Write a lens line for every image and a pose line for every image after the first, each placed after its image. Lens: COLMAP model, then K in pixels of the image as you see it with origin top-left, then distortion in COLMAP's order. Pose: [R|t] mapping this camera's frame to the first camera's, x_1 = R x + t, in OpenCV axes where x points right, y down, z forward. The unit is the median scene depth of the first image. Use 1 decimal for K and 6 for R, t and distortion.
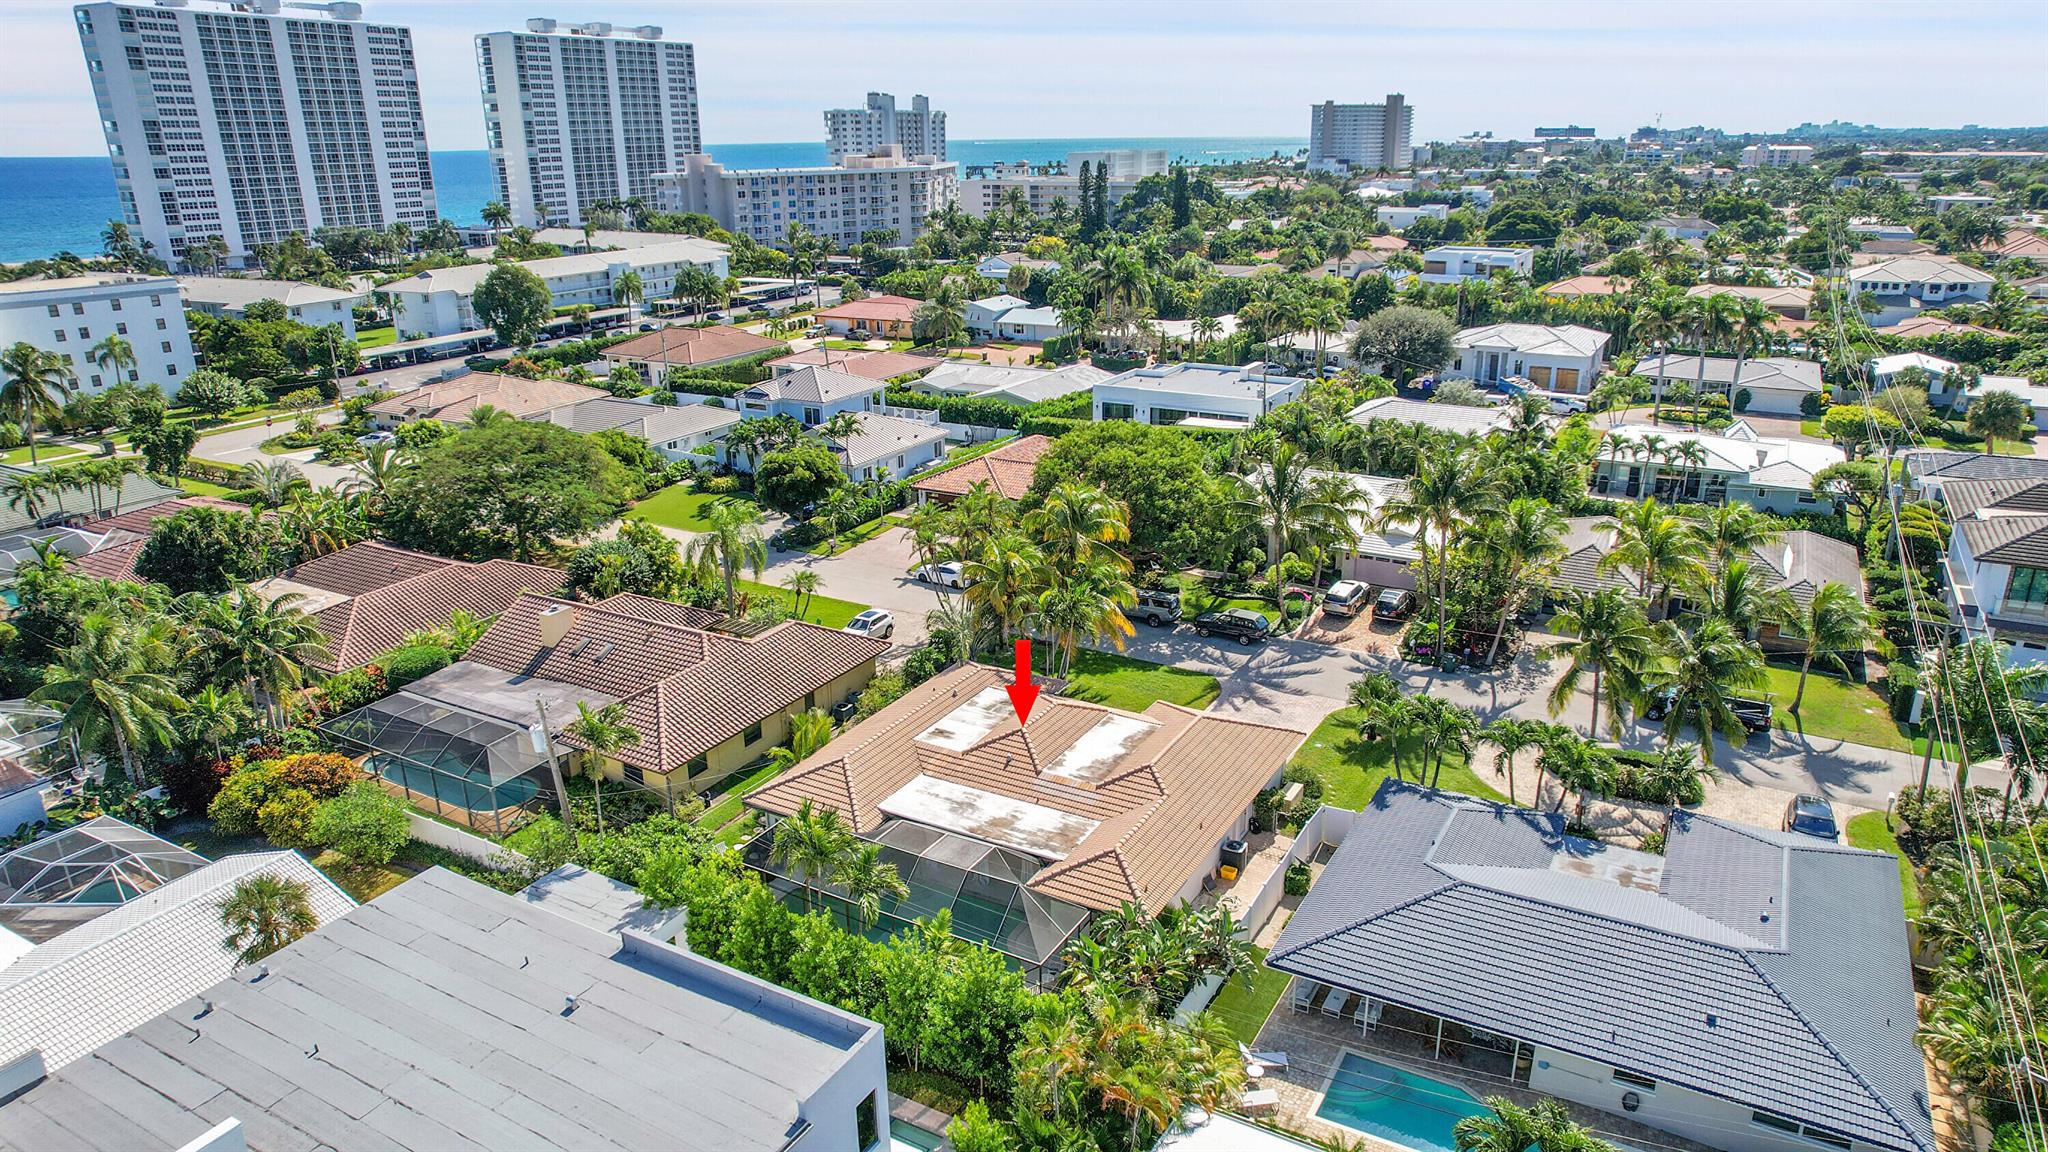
lens RADIAL K [[1305.9, 0, 1032.6], [0, 1305.9, 585.9], [0, 0, 1]] dist [-0.073657, 0.070453]
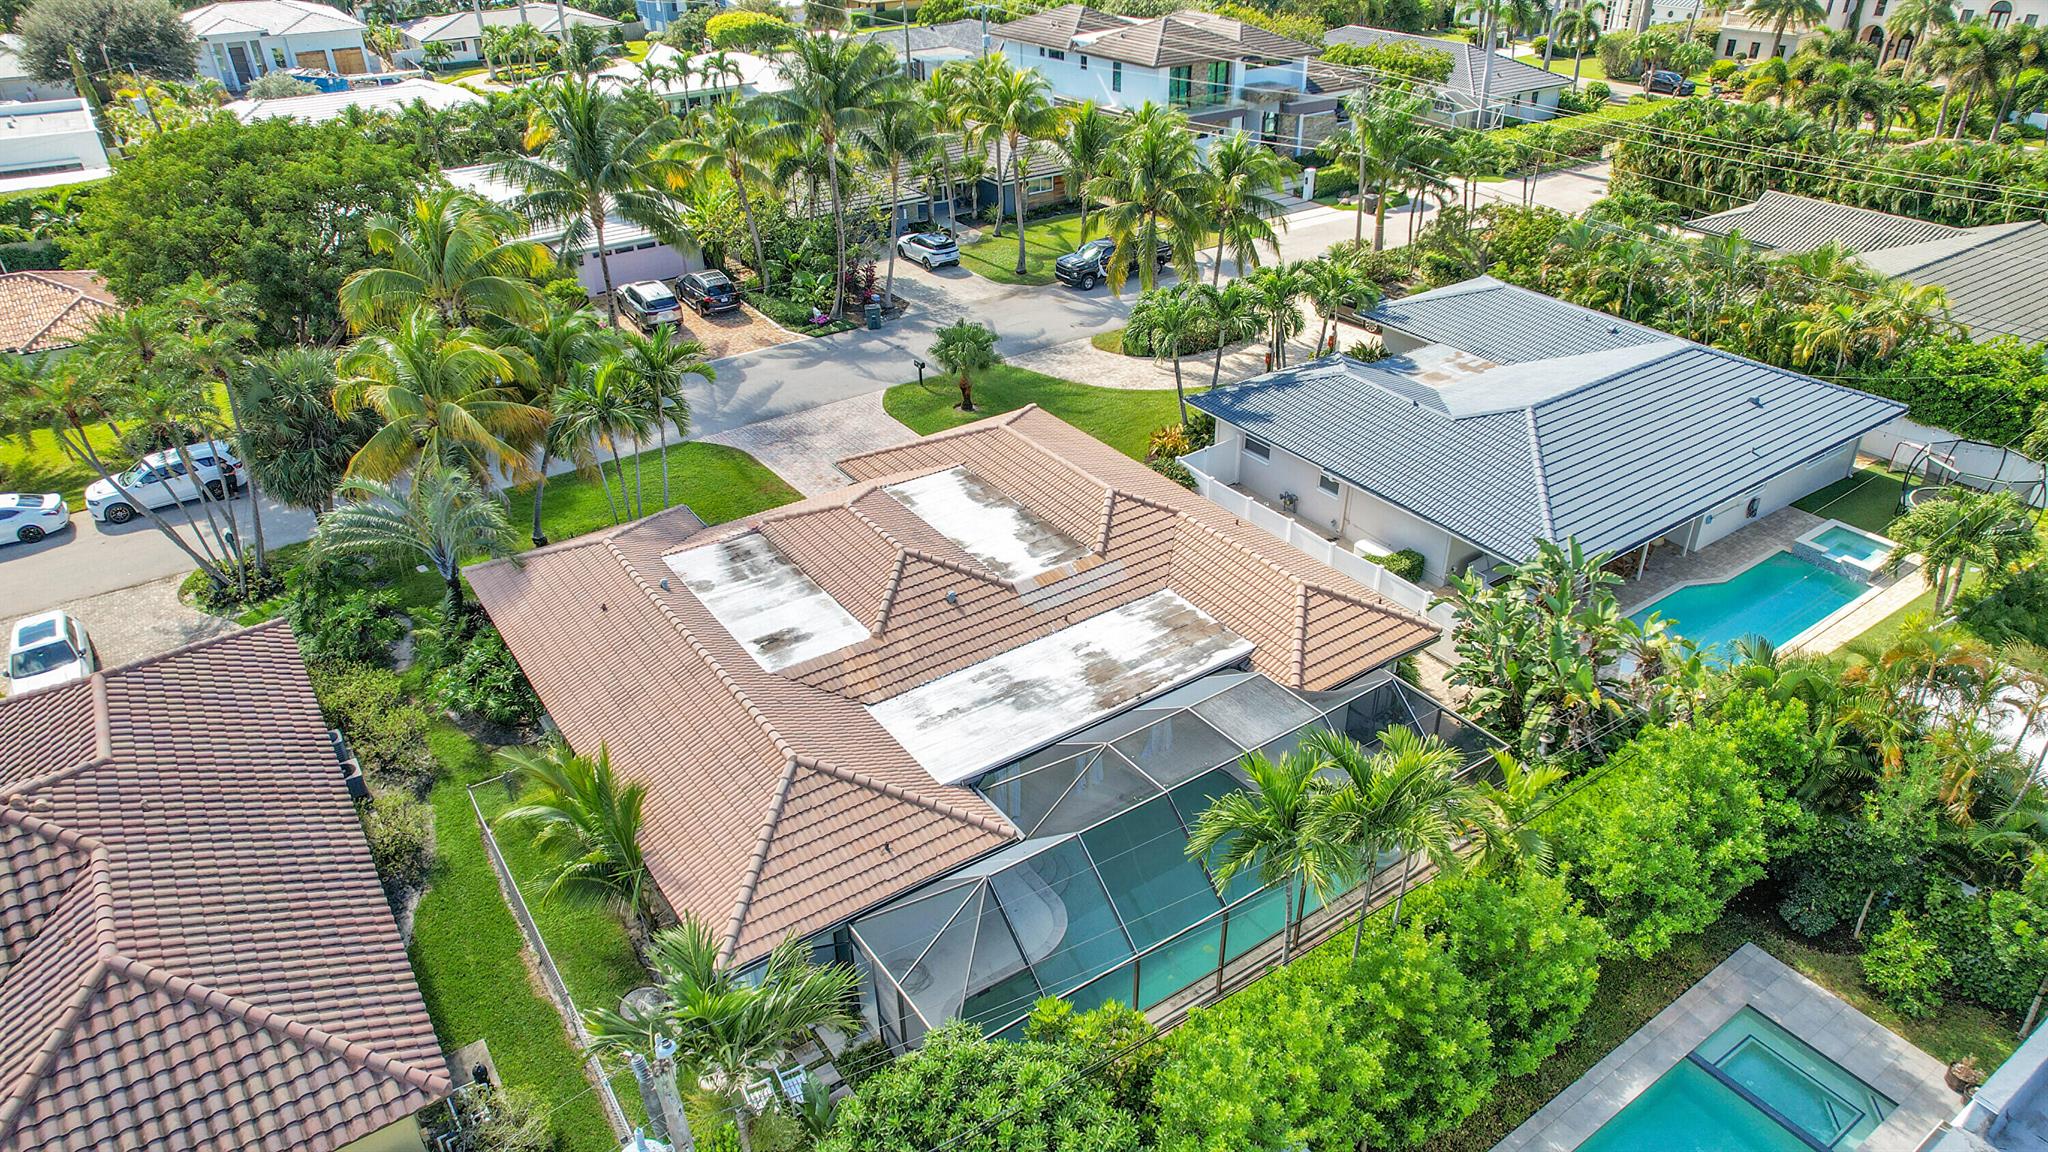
lens RADIAL K [[1305.9, 0, 1032.6], [0, 1305.9, 585.9], [0, 0, 1]] dist [-0.073657, 0.070453]
pose [[0.434522, -0.457835, 0.775614, -0.177042], [0.306203, 0.884960, 0.350836, -0.023792], [-0.847012, 0.085049, 0.524725, 0.273525]]
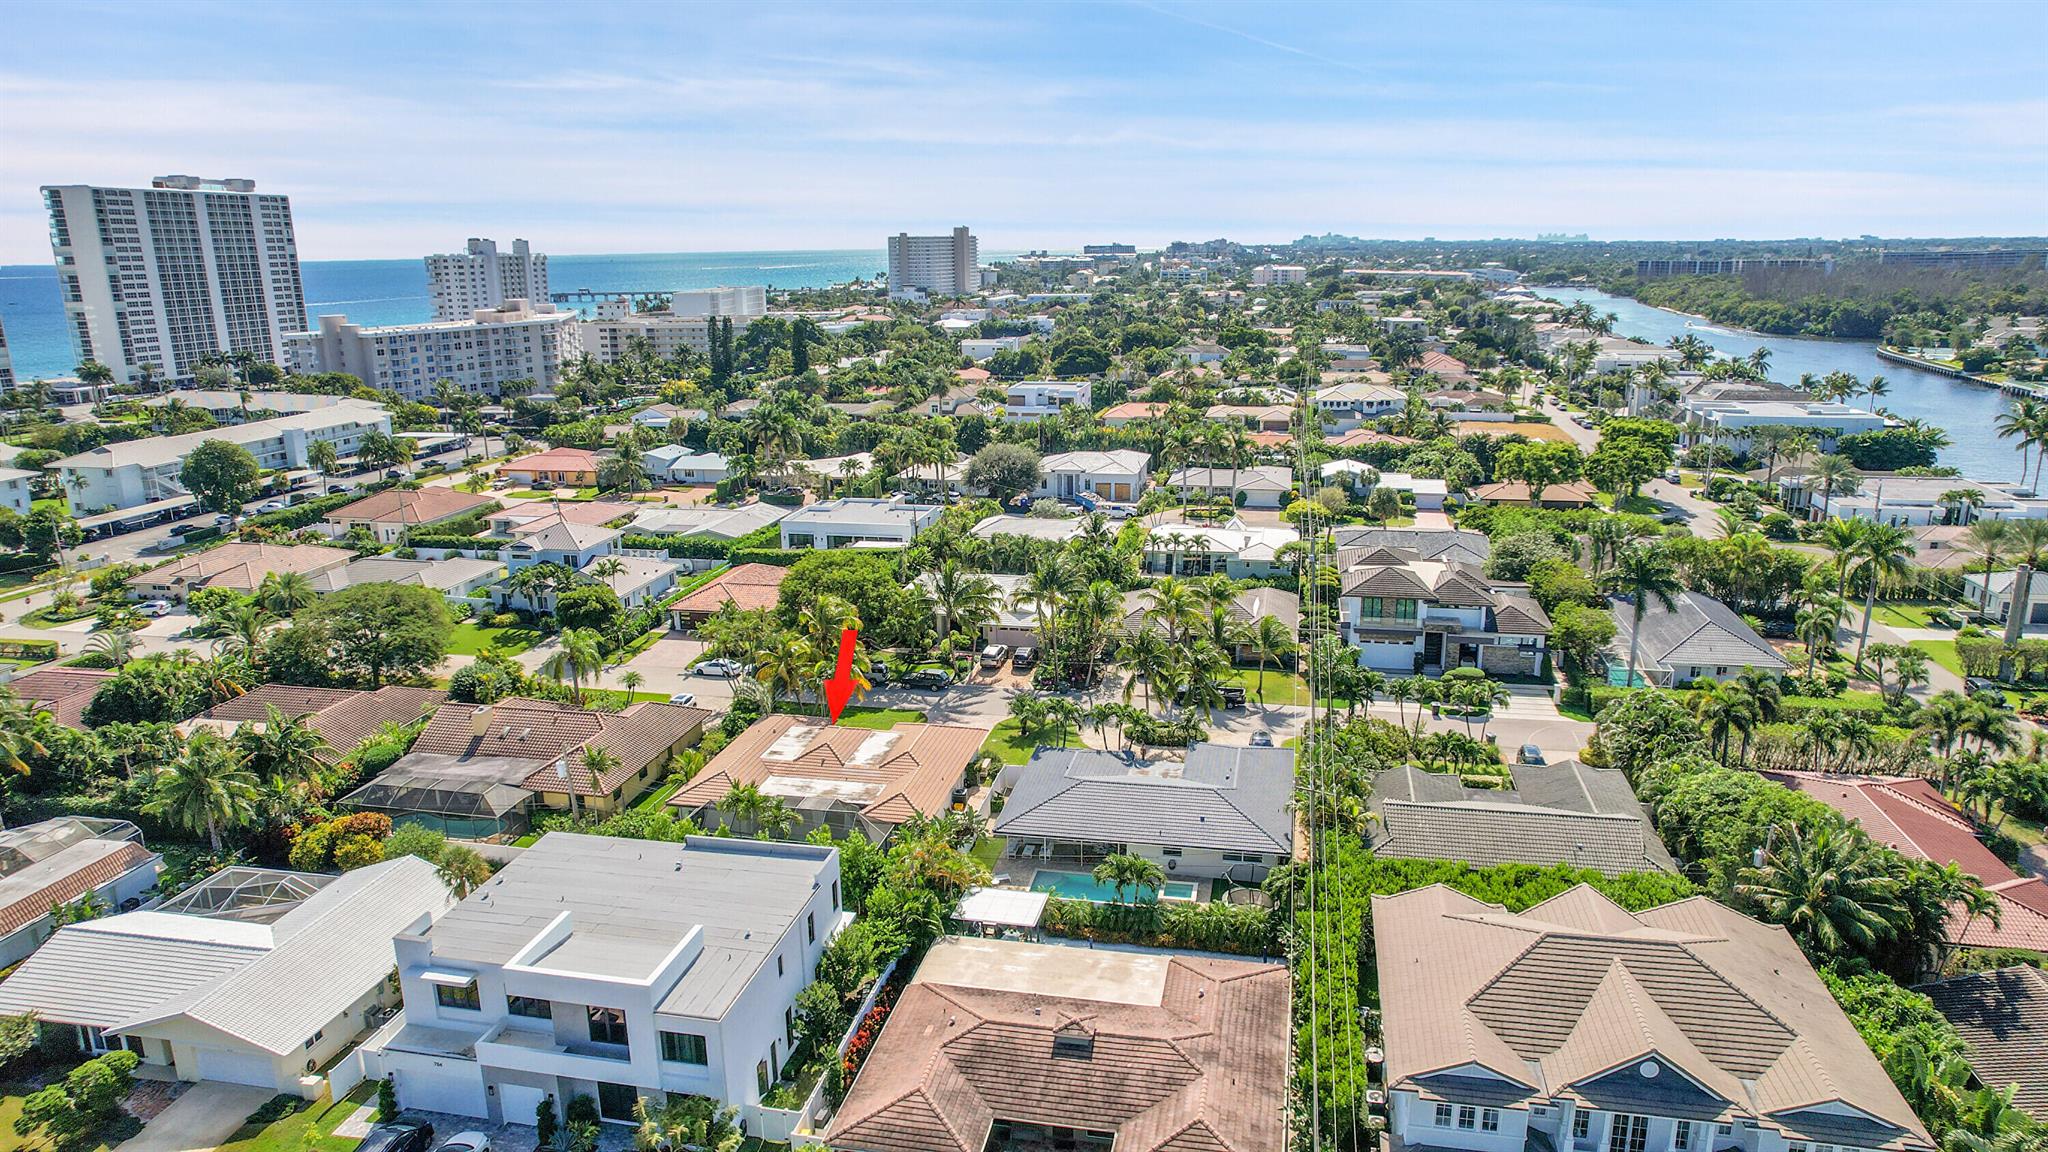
lens RADIAL K [[1305.9, 0, 1032.6], [0, 1305.9, 585.9], [0, 0, 1]] dist [-0.073657, 0.070453]
pose [[0.950999, -0.079052, 0.298916, -0.099985], [0.102740, 0.992624, -0.064354, 0.018539], [-0.291624, 0.091911, 0.952107, -0.286485]]
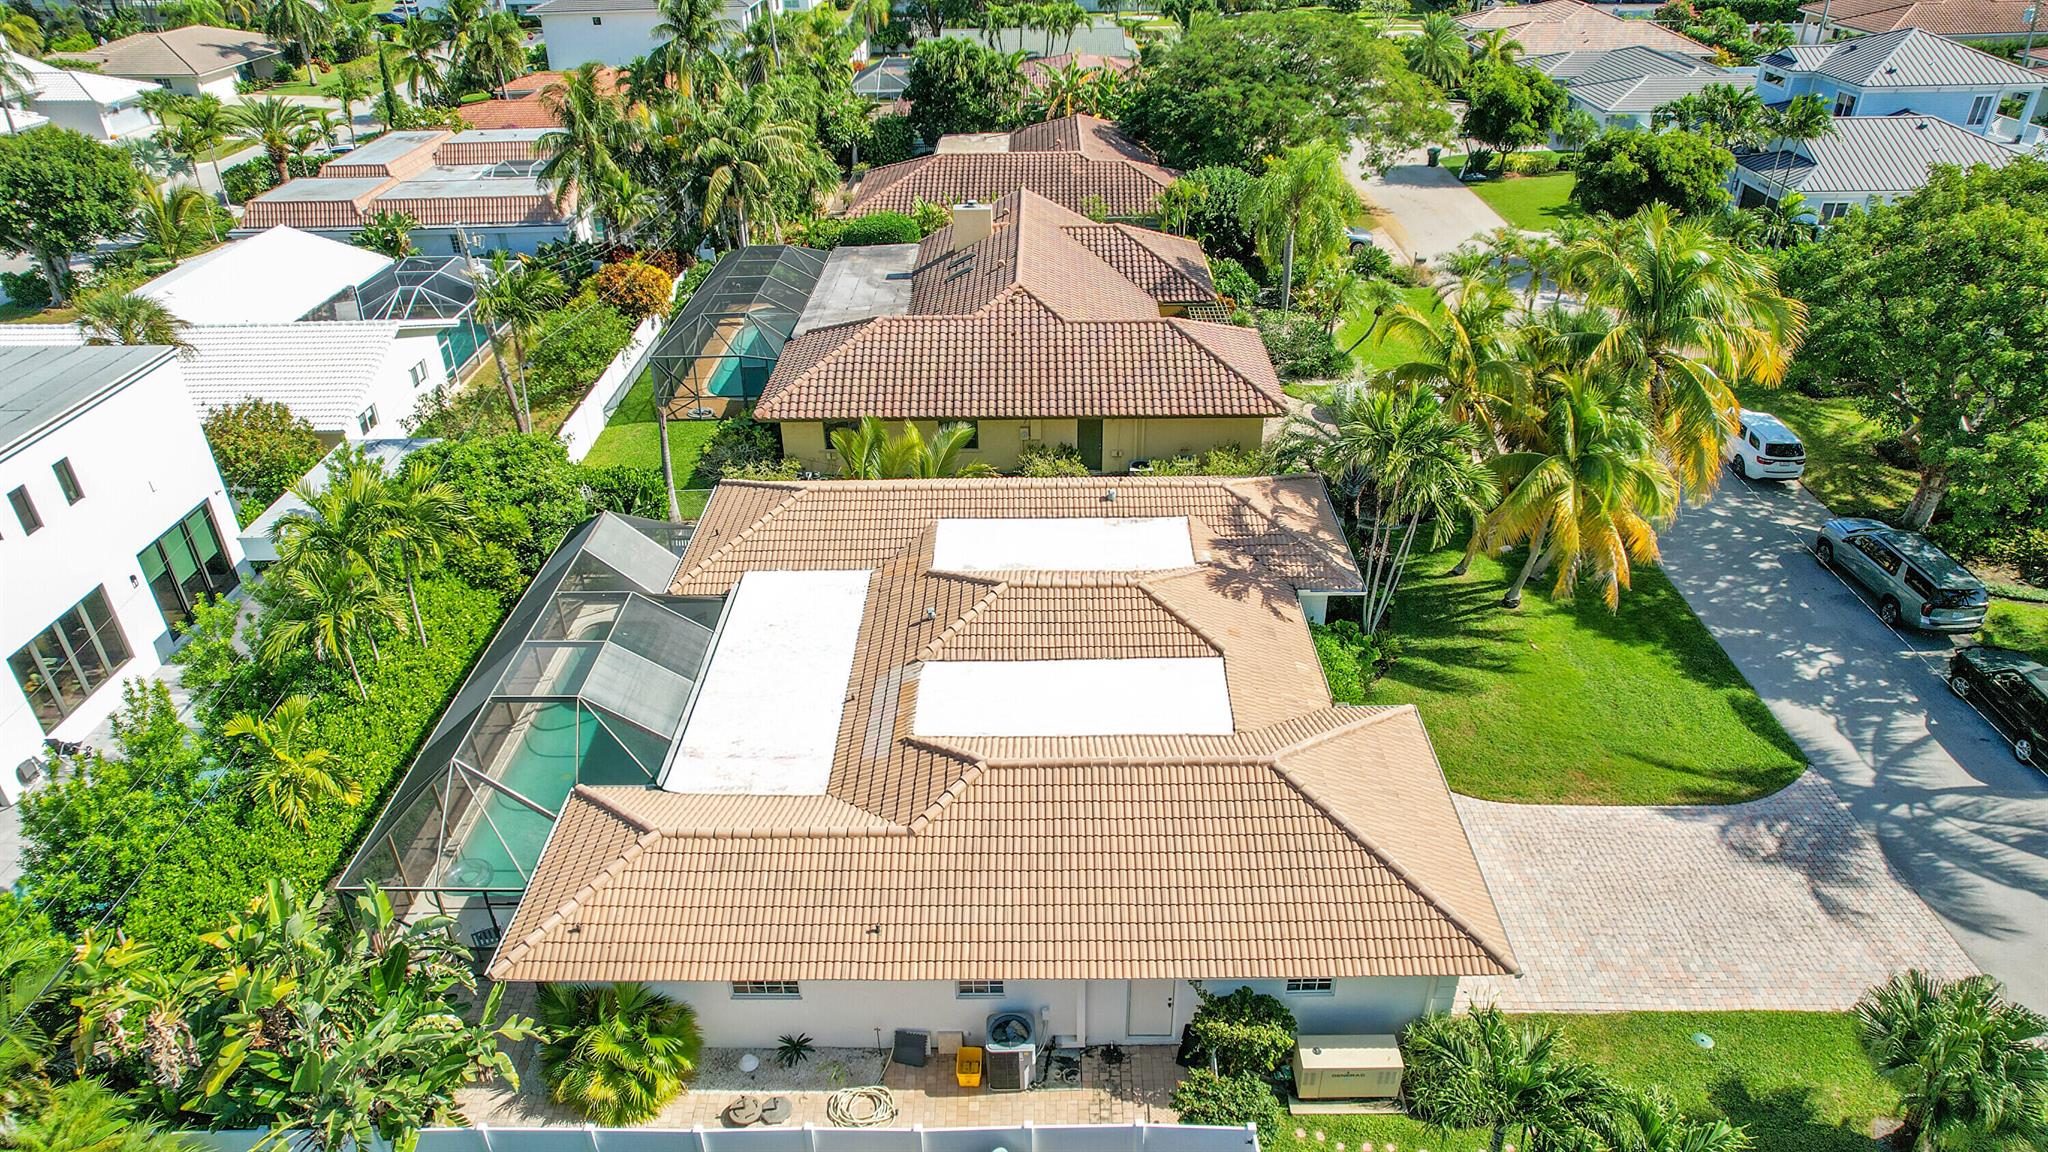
lens RADIAL K [[1305.9, 0, 1032.6], [0, 1305.9, 585.9], [0, 0, 1]] dist [-0.073657, 0.070453]
pose [[0.490483, 0.452178, -0.744958, 0.159464], [-0.280339, 0.891279, 0.356416, -0.032276], [0.825128, 0.034025, 0.563920, 0.297708]]
